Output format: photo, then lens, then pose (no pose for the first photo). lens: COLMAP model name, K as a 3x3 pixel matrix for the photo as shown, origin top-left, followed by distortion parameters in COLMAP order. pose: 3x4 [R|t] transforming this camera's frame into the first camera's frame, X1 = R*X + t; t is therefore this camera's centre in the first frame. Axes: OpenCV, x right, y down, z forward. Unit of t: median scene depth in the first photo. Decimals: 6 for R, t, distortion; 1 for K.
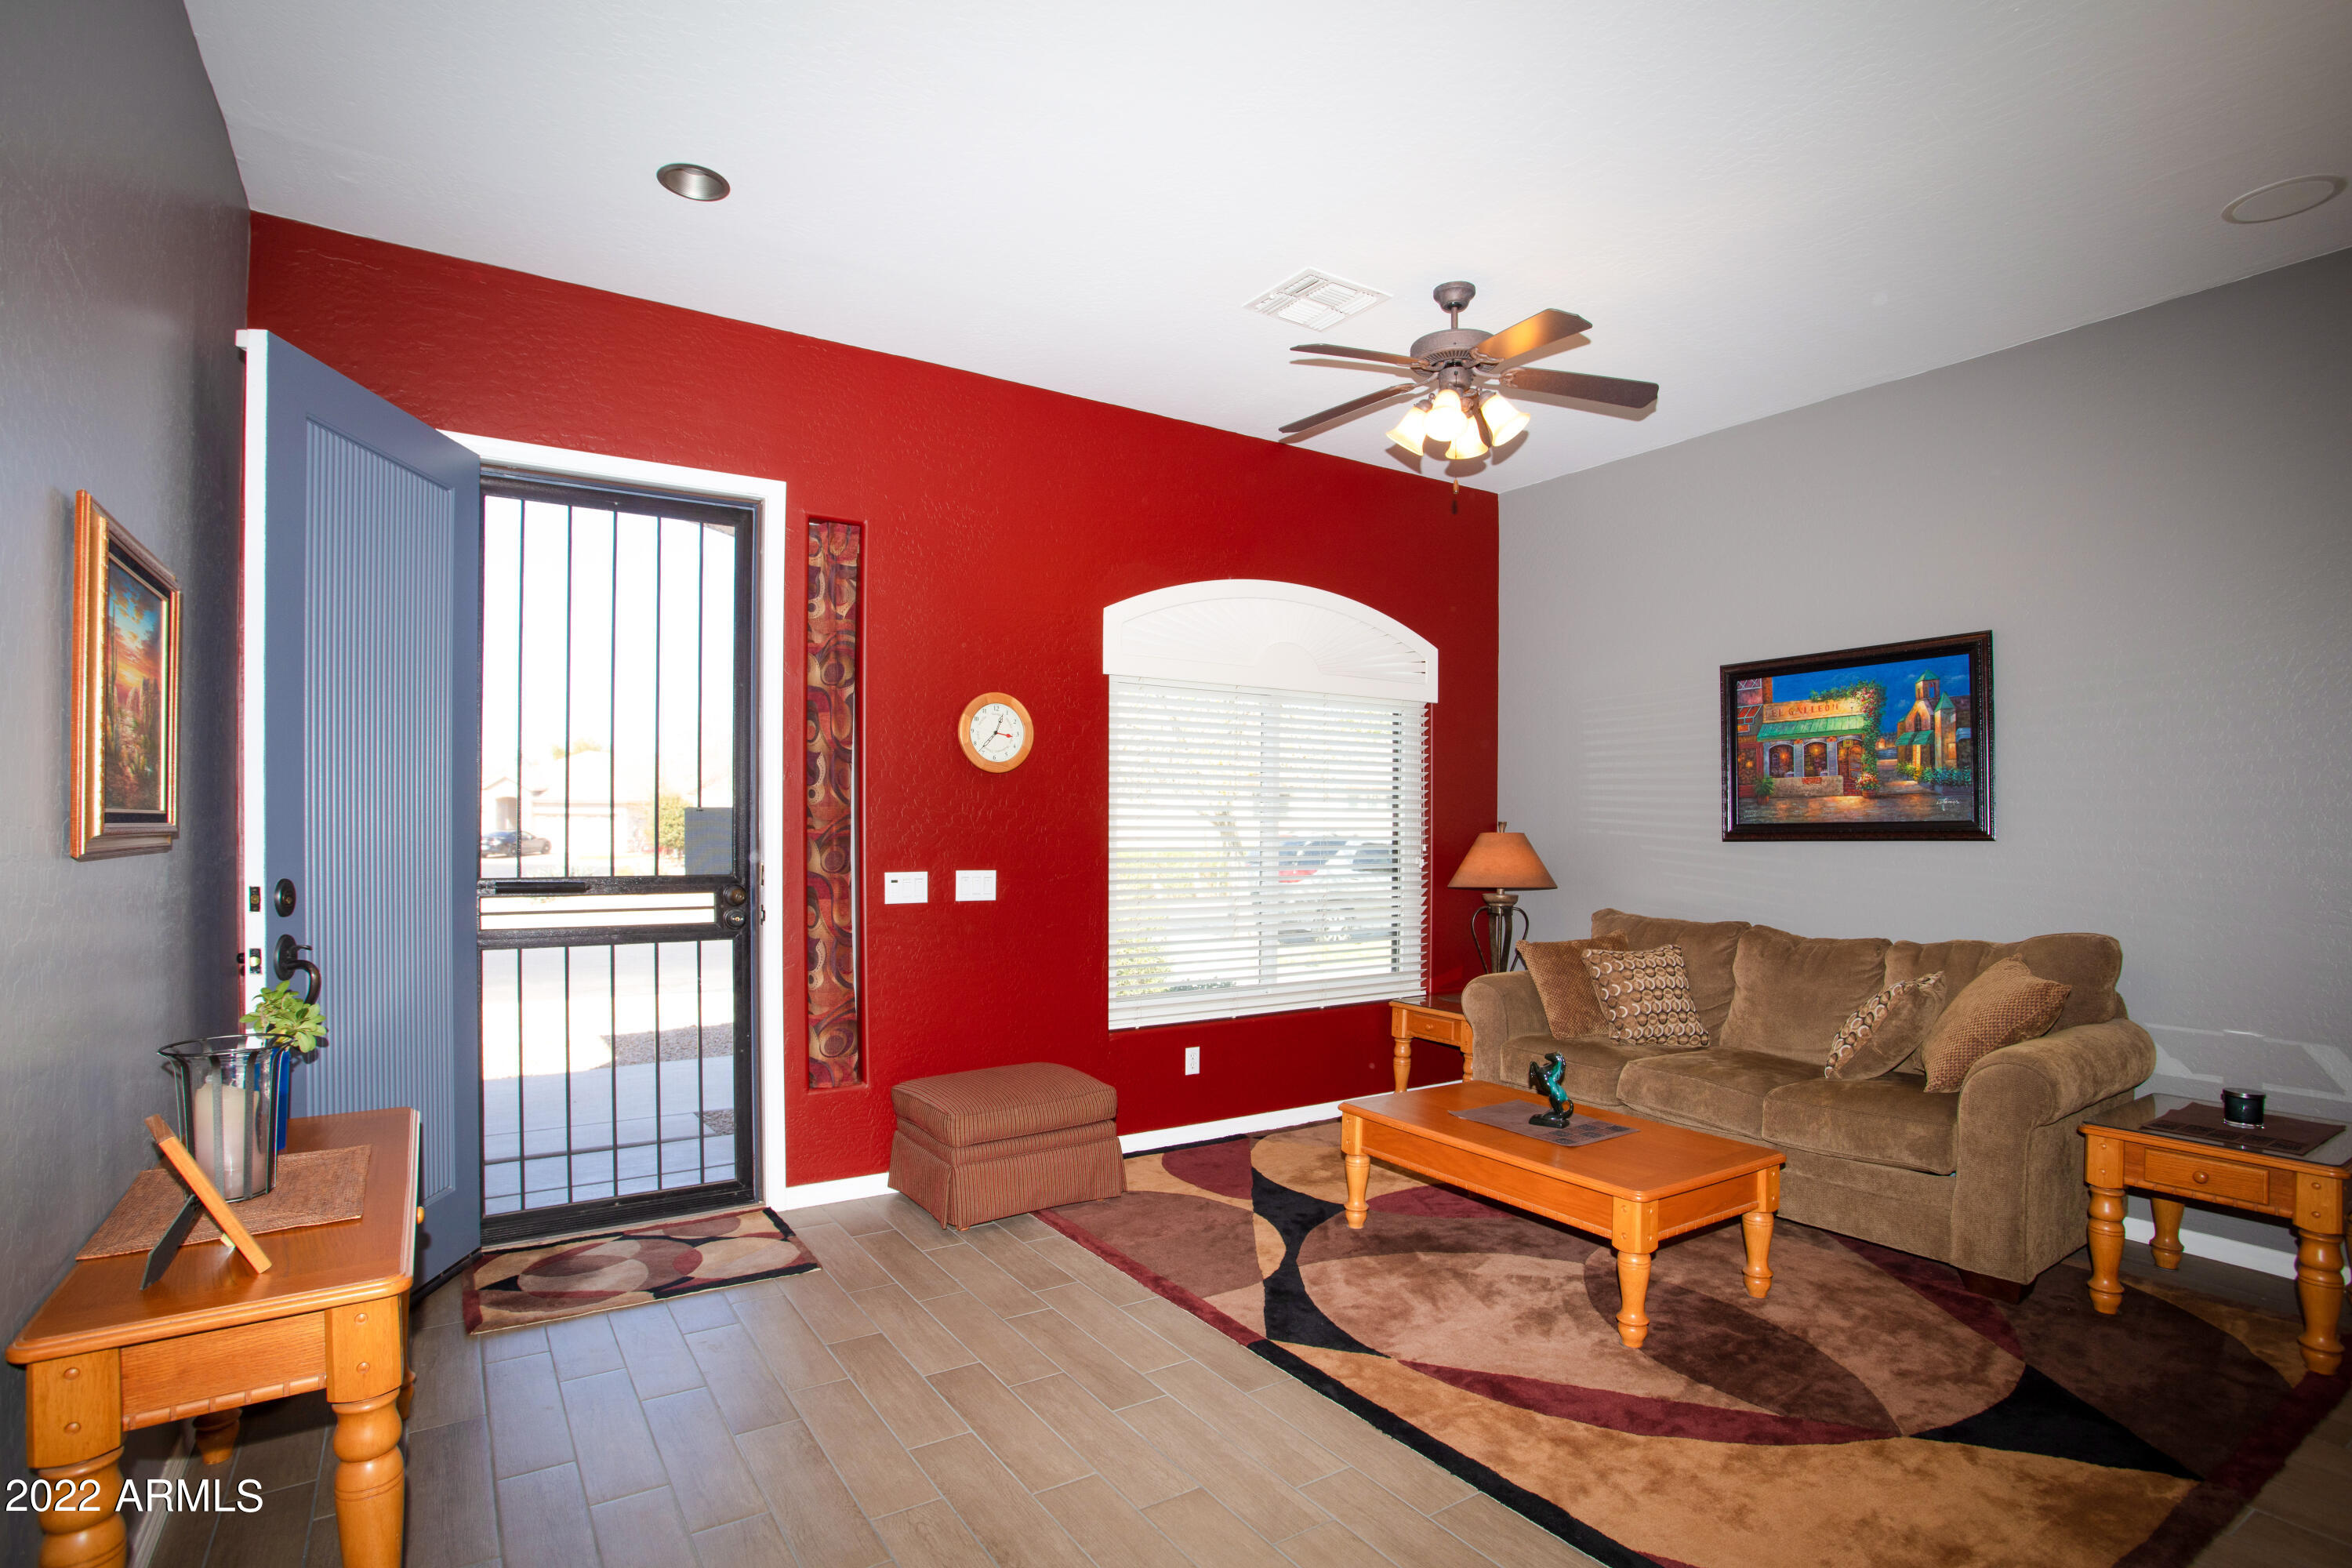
lens RADIAL K [[1165.7, 0, 1179.2], [0, 1165.7, 830.3], [0, 0, 1]] dist [-0.059922, 0.021382]
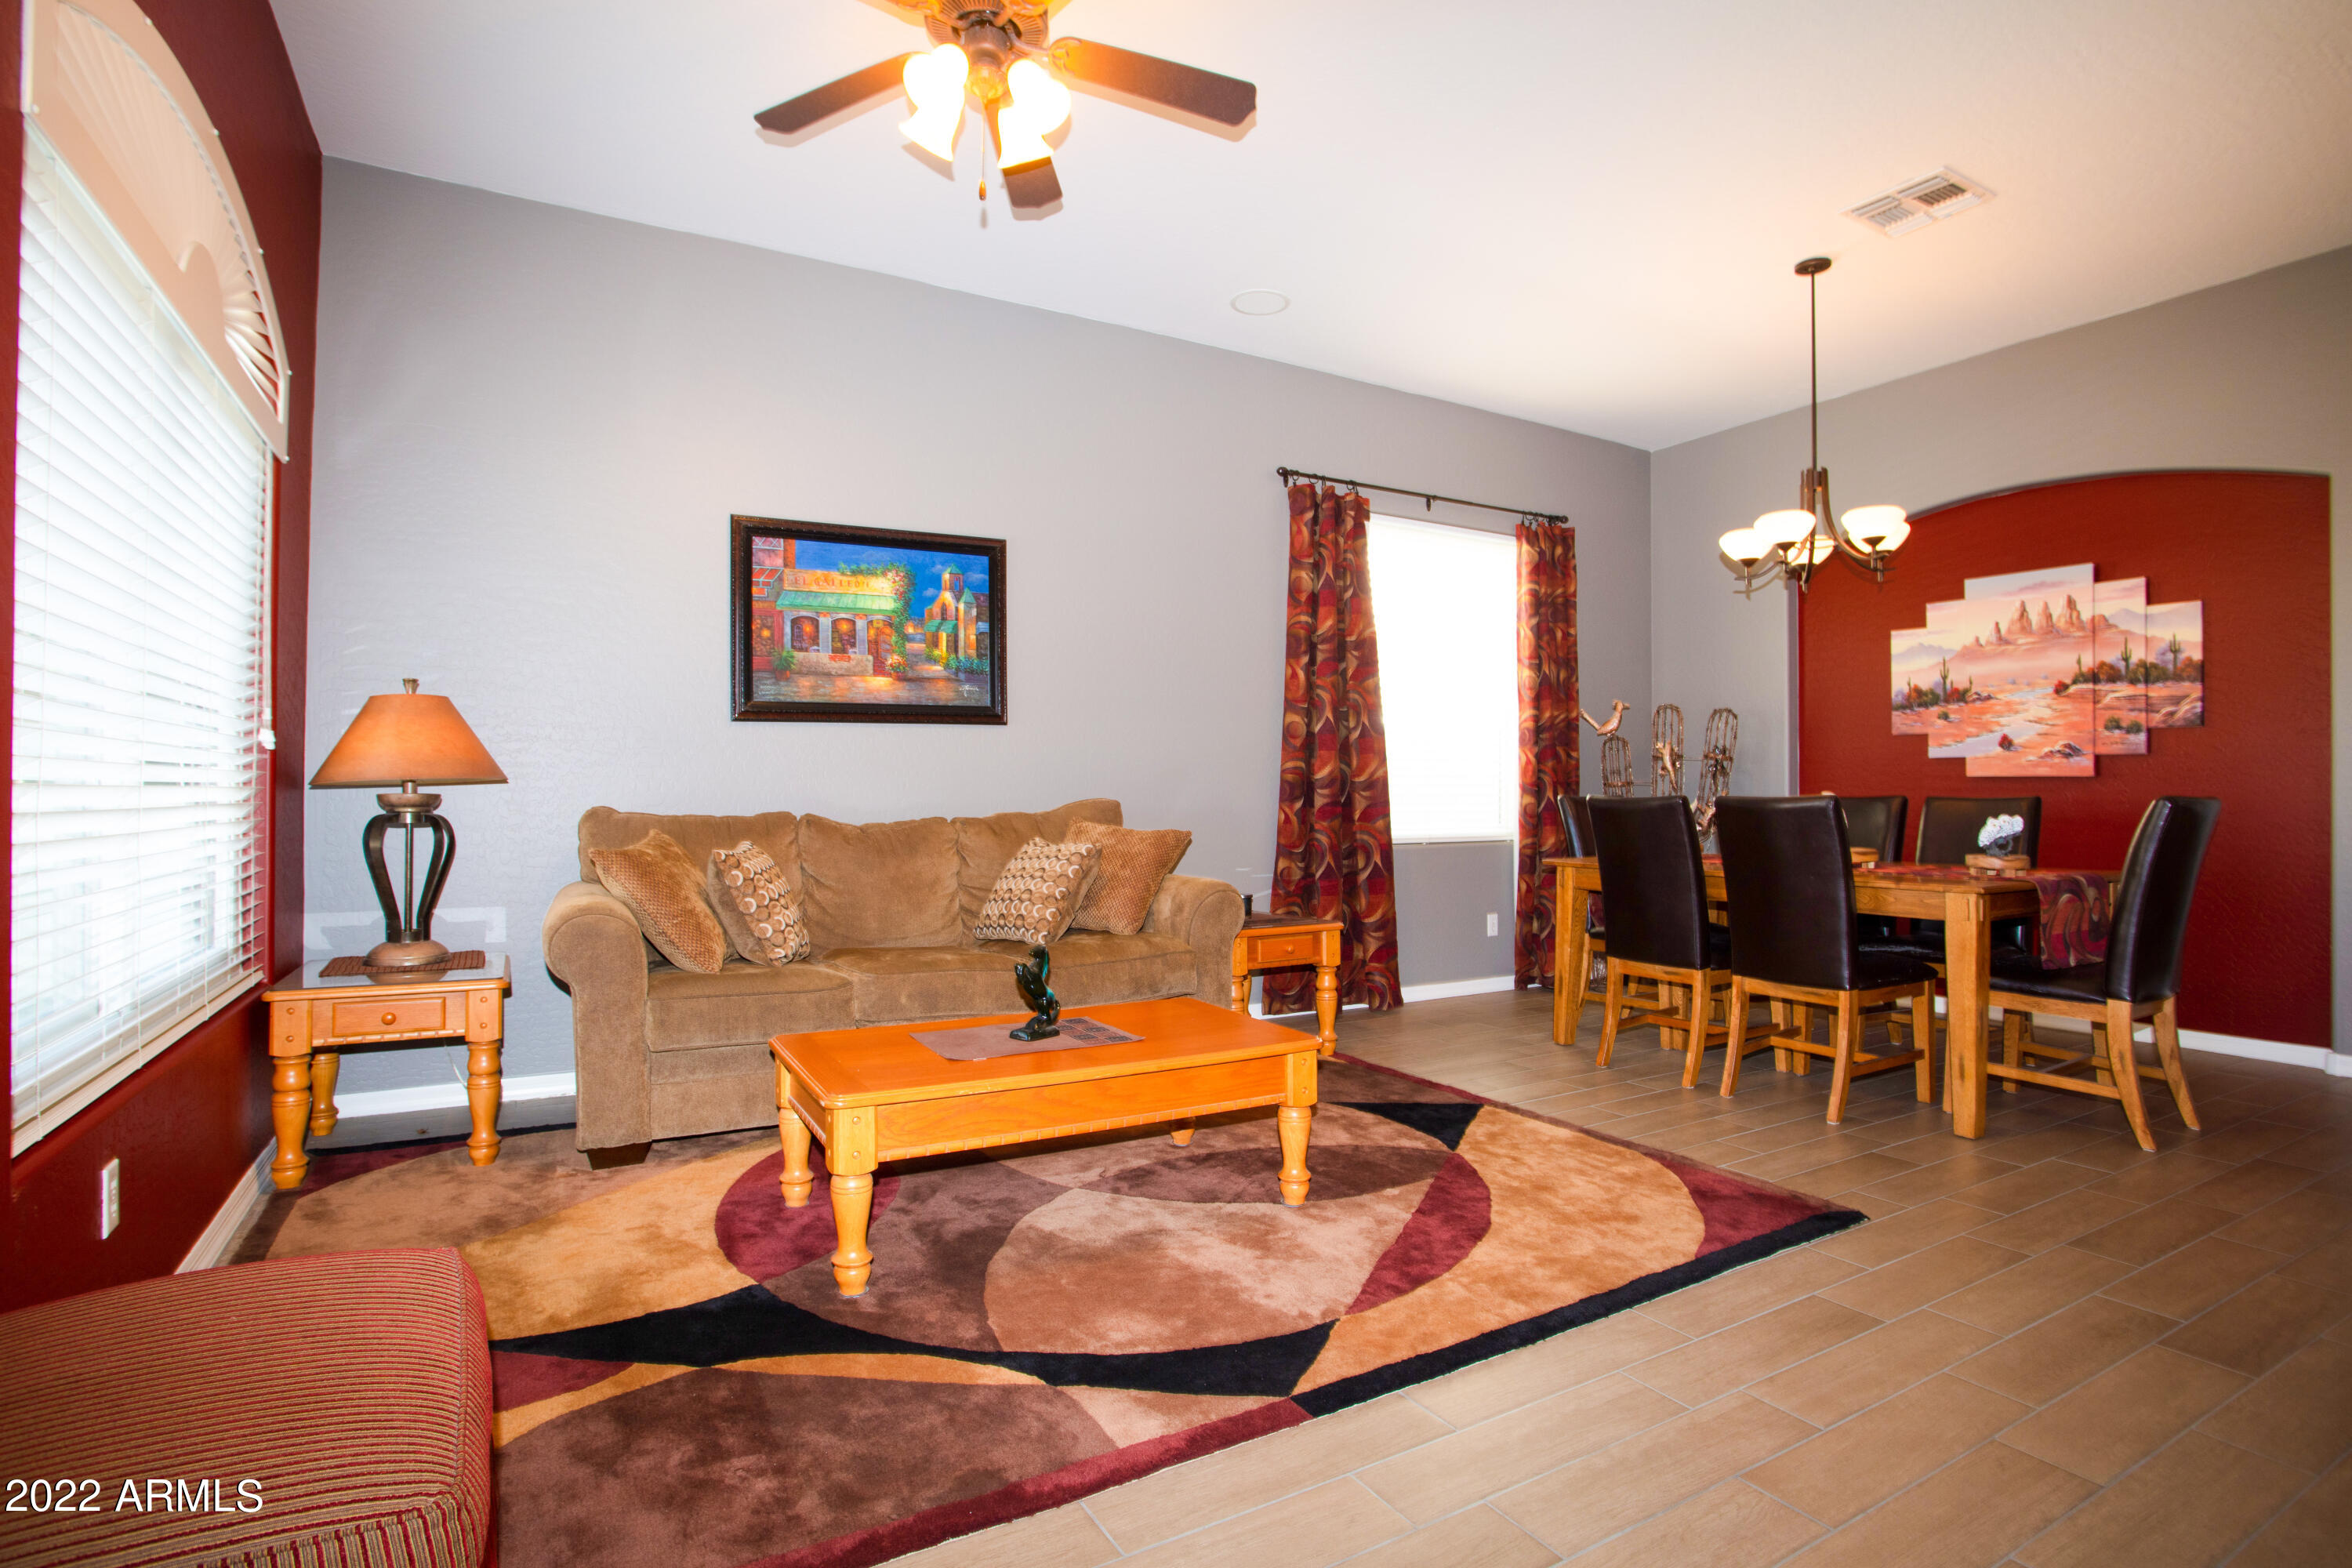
lens RADIAL K [[1165.7, 0, 1142.9], [0, 1165.7, 782.9], [0, 0, 1]] dist [-0.059922, 0.021382]
pose [[0.067370, 0.006056, 0.997710, -0.402167], [0.003751, 0.999973, -0.006323, 0.069766], [-0.997721, 0.004168, 0.067345, 0.725071]]
